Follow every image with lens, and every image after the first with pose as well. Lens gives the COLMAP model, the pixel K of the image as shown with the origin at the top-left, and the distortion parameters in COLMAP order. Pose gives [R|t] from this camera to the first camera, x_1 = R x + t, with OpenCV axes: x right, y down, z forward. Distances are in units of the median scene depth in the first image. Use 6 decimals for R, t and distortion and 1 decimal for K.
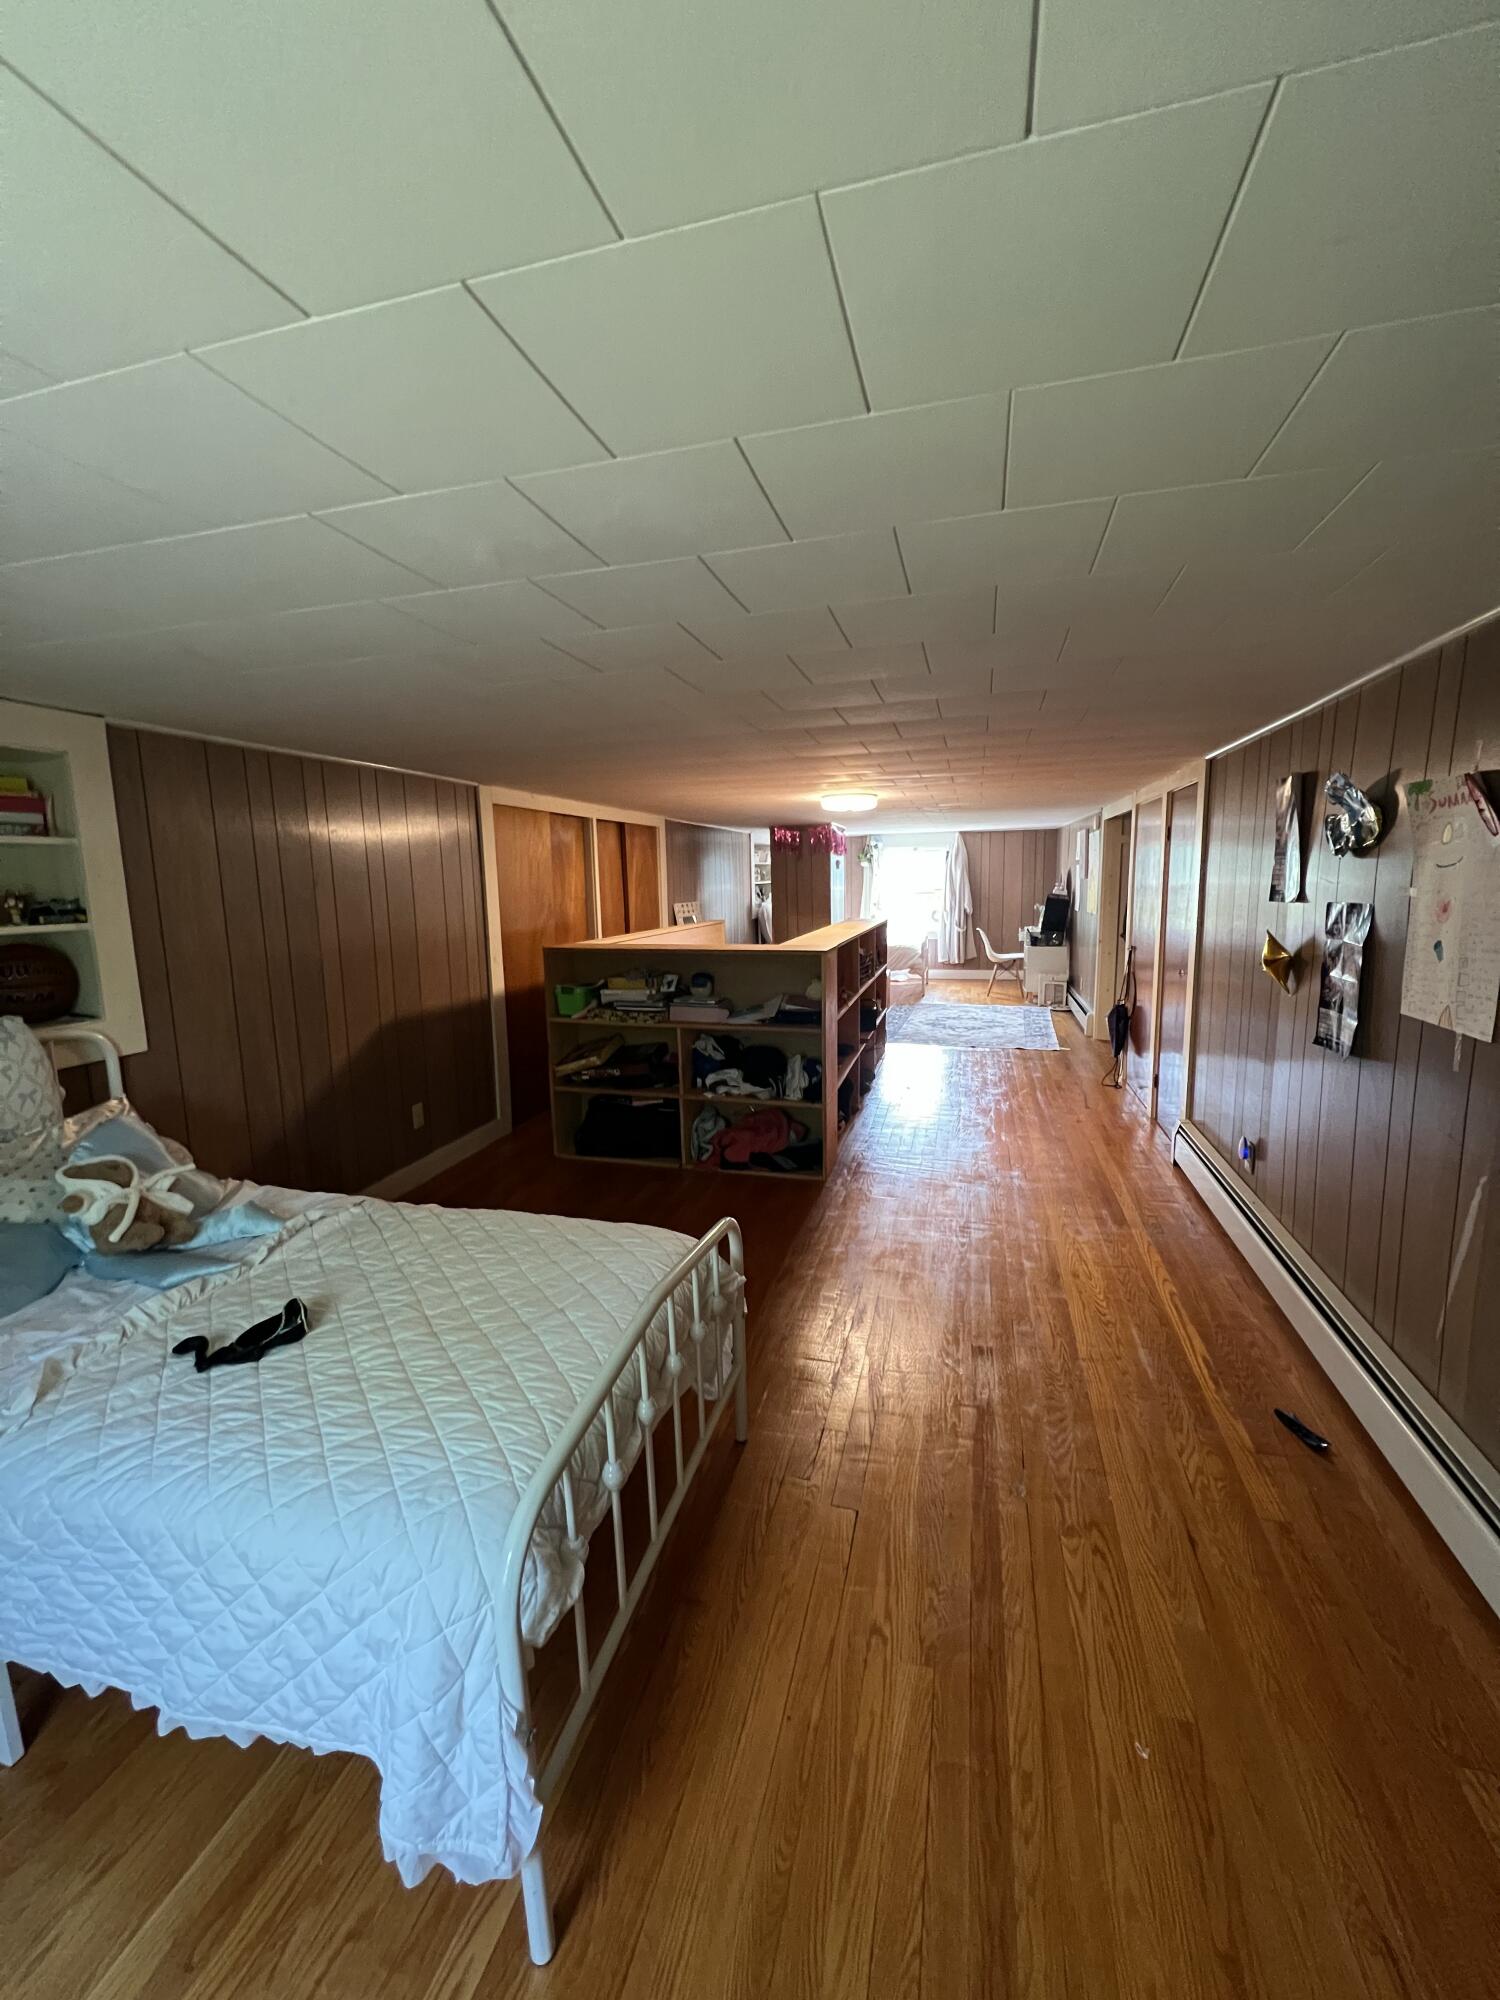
lens RADIAL K [[805.7, 0, 751.3], [0, 805.7, 997.2], [0, 0, 1]] dist [-0.007648, 0.001475]
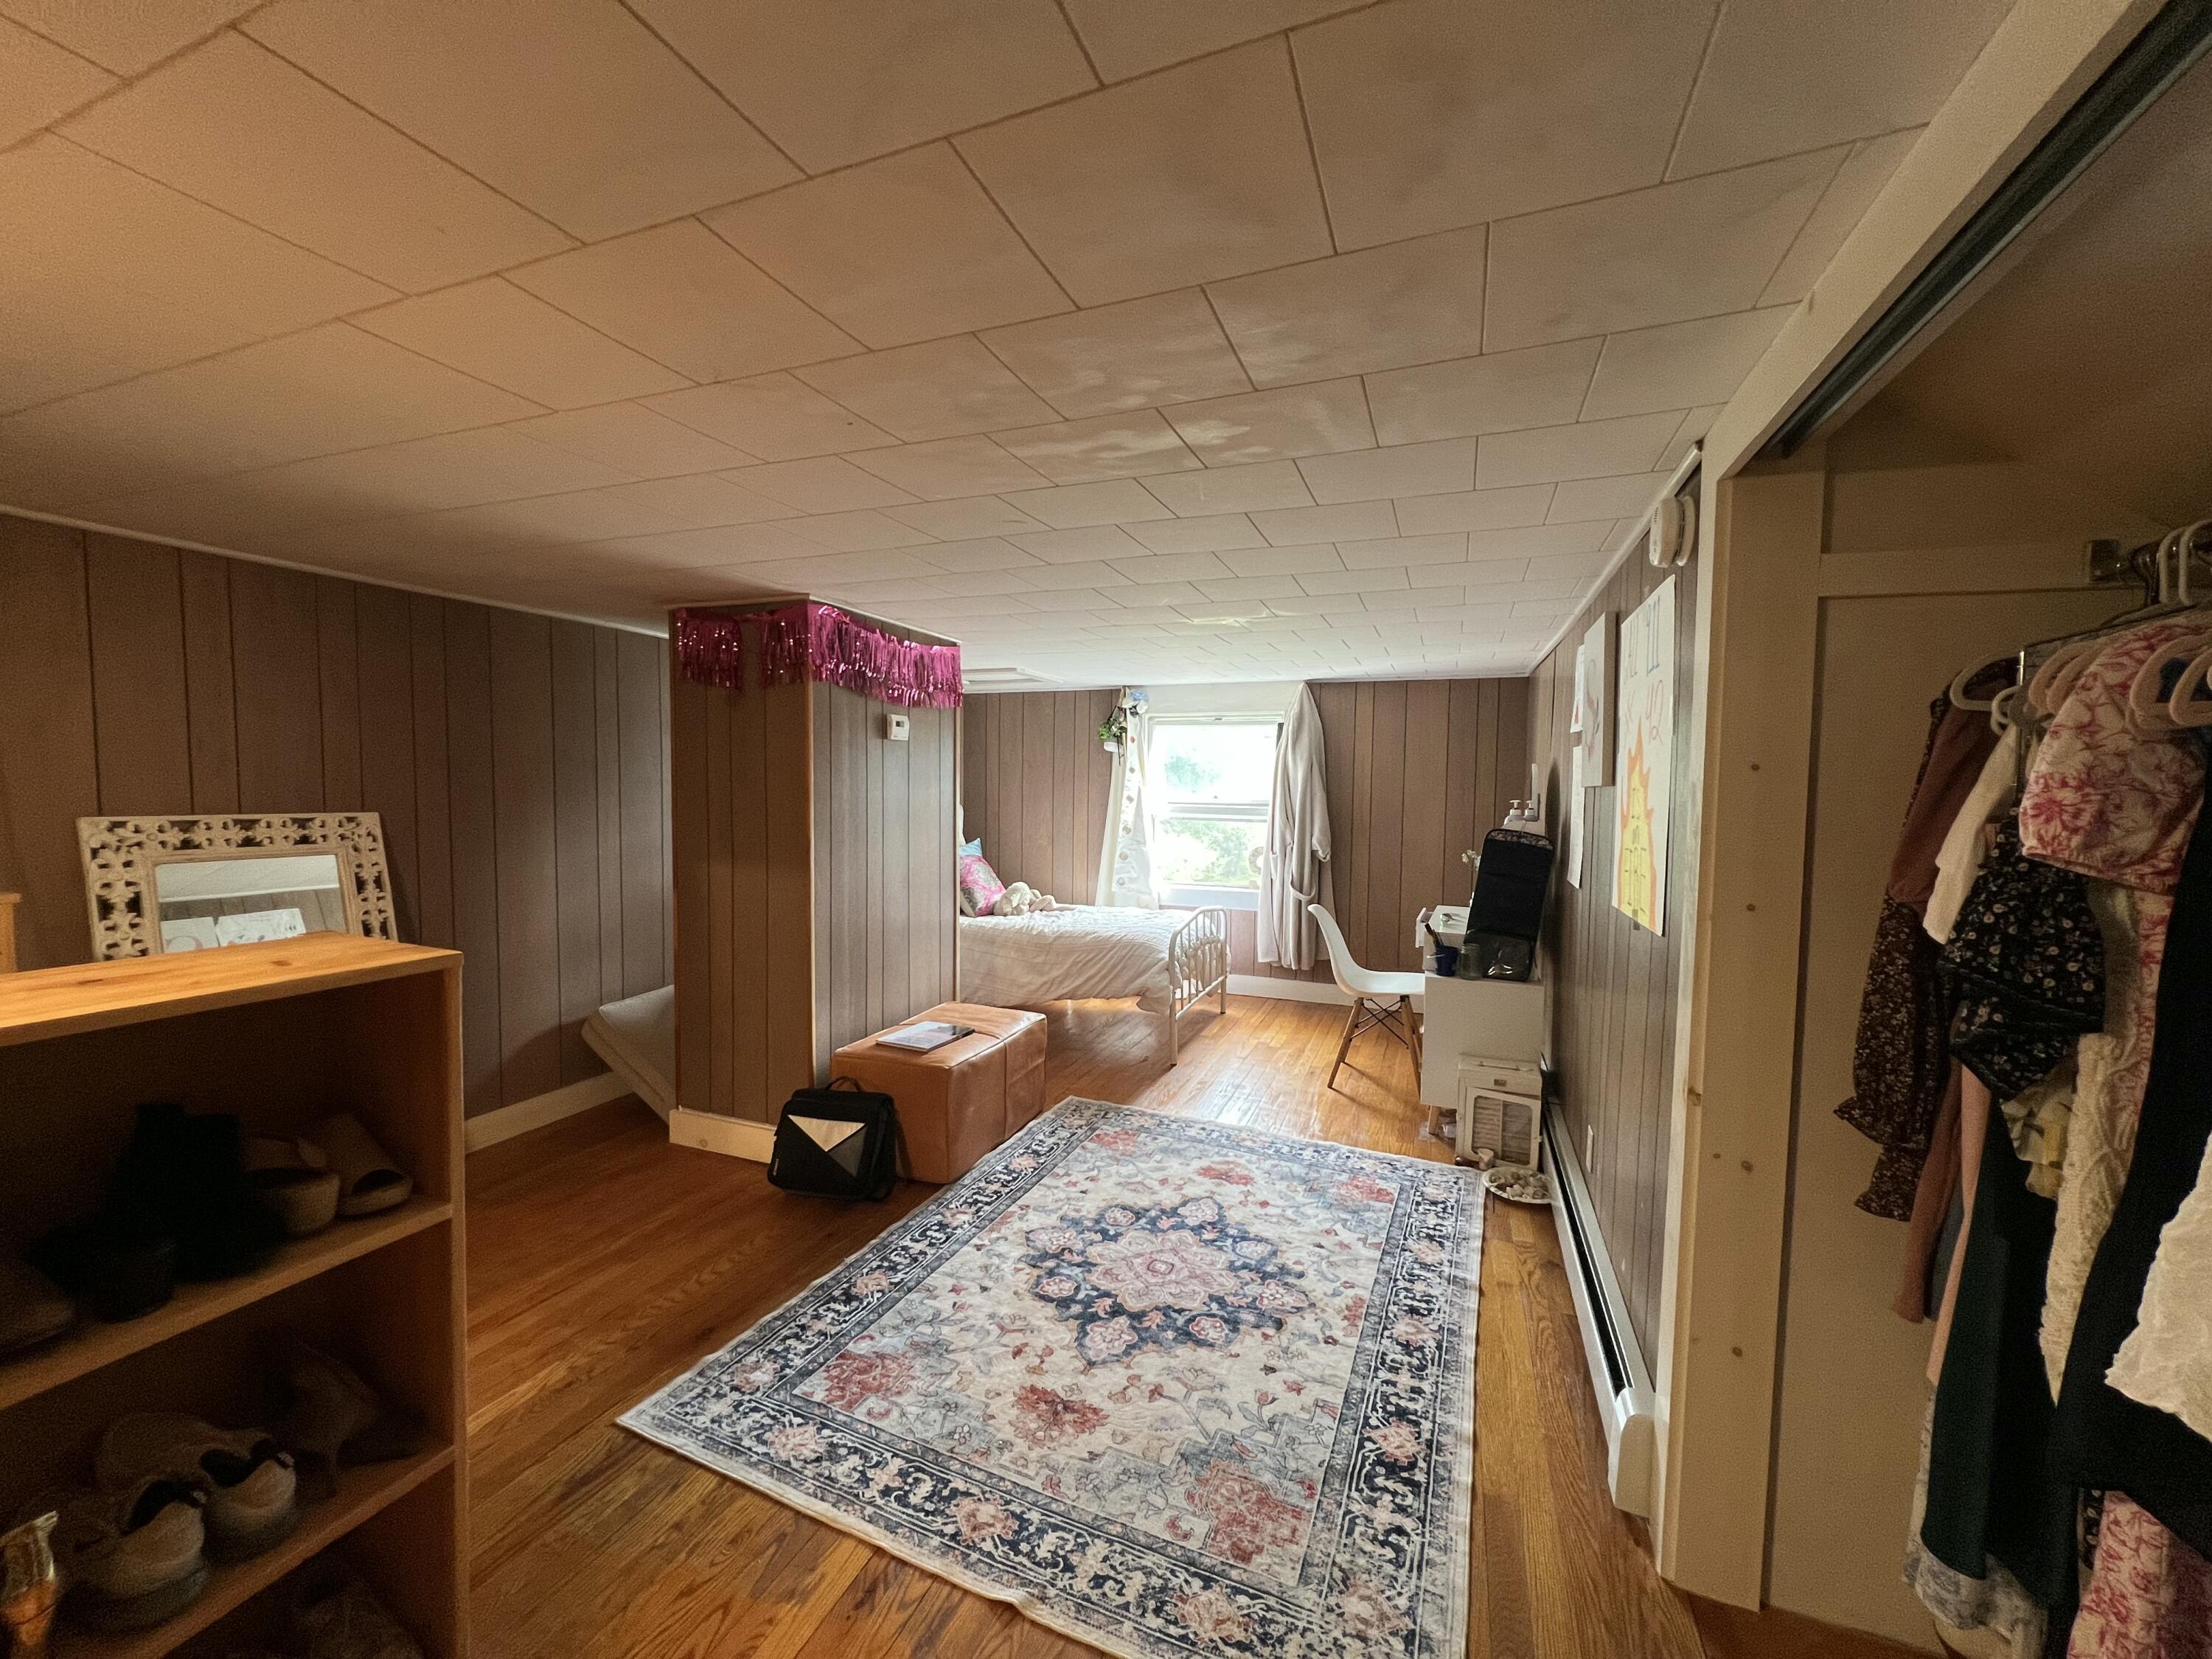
lens RADIAL K [[891.1, 0, 1110.6], [0, 891.1, 832.7], [0, 0, 1]] dist [-0.007648, 0.001475]
pose [[0.994932, 0.041890, -0.091412, 0.198210], [-0.050122, 0.994707, -0.089695, -0.068981], [0.087171, 0.093822, 0.991765, 0.496642]]
